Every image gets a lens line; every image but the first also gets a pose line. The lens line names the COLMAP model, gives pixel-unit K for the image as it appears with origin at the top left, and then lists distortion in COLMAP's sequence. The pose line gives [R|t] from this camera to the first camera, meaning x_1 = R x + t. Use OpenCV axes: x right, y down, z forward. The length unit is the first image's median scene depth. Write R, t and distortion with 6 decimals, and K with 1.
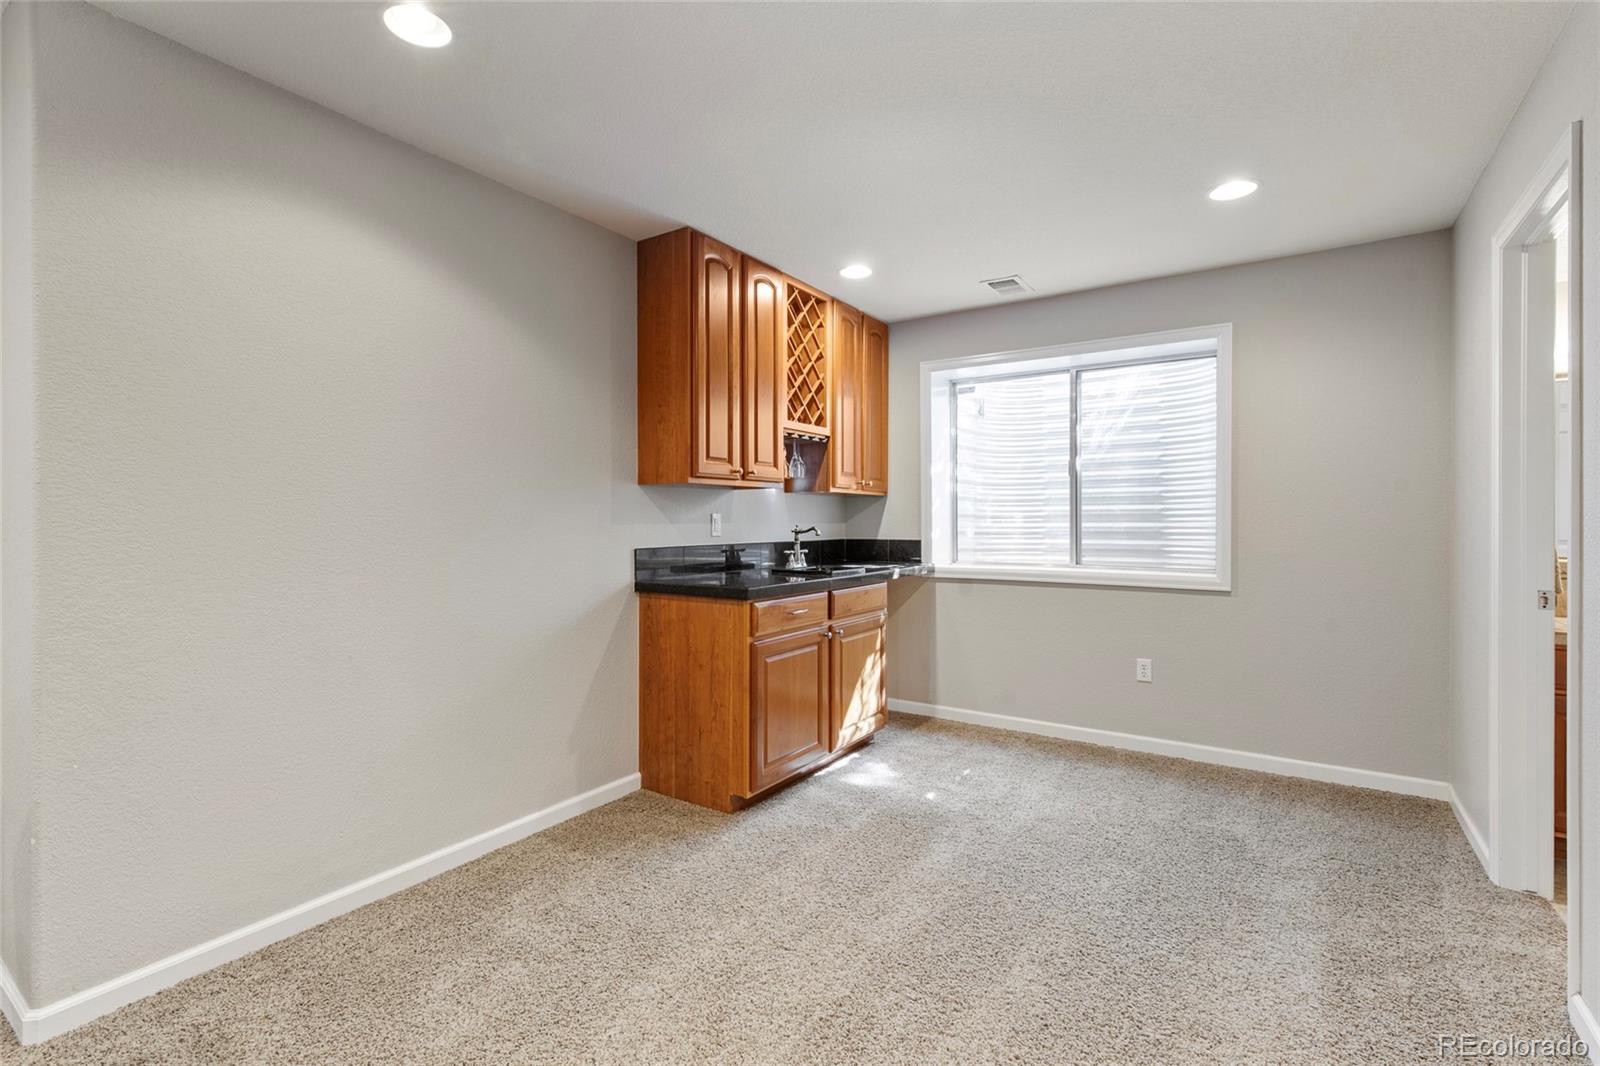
lens RADIAL K [[733.5, 0, 804.3], [0, 733.5, 525.5], [0, 0, 1]] dist [0.003696, -0.001284]
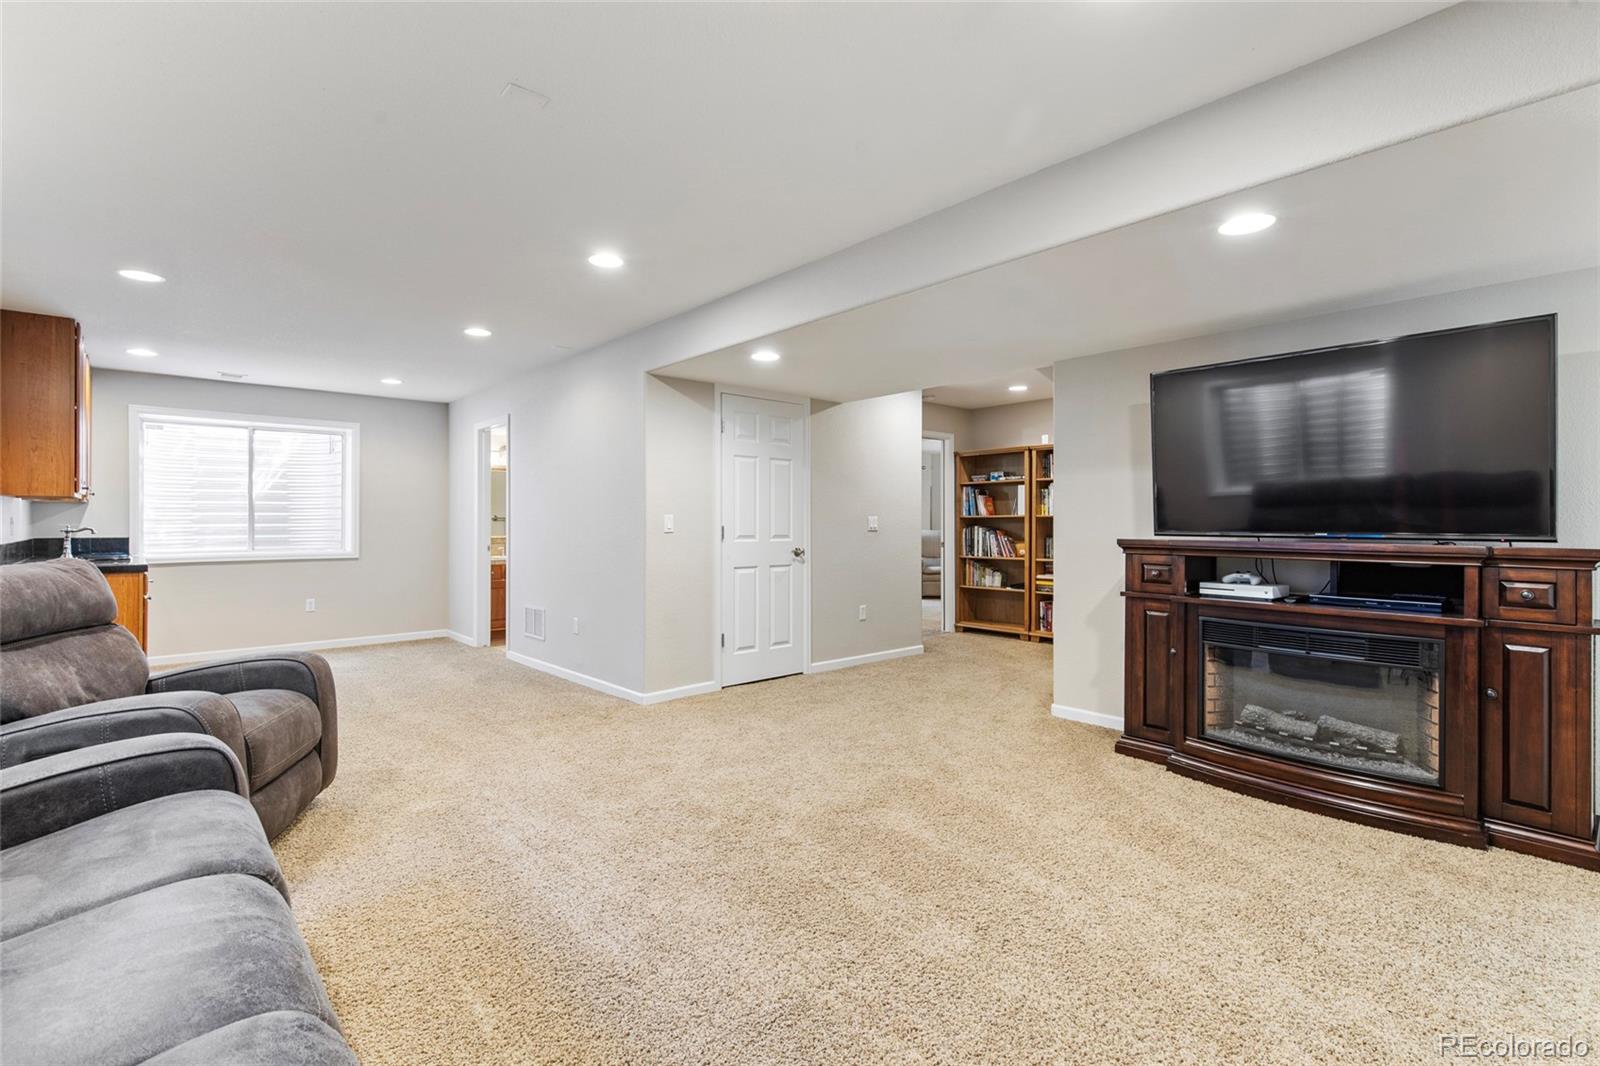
lens RADIAL K [[733.5, 0, 802.1], [0, 733.5, 527.3], [0, 0, 1]] dist [0.003696, -0.001284]
pose [[0.227415, -0.007176, 0.973772, -0.982003], [0.007274, 0.999957, 0.005670, 0.003322], [-0.973771, 0.005793, 0.227457, -0.563415]]
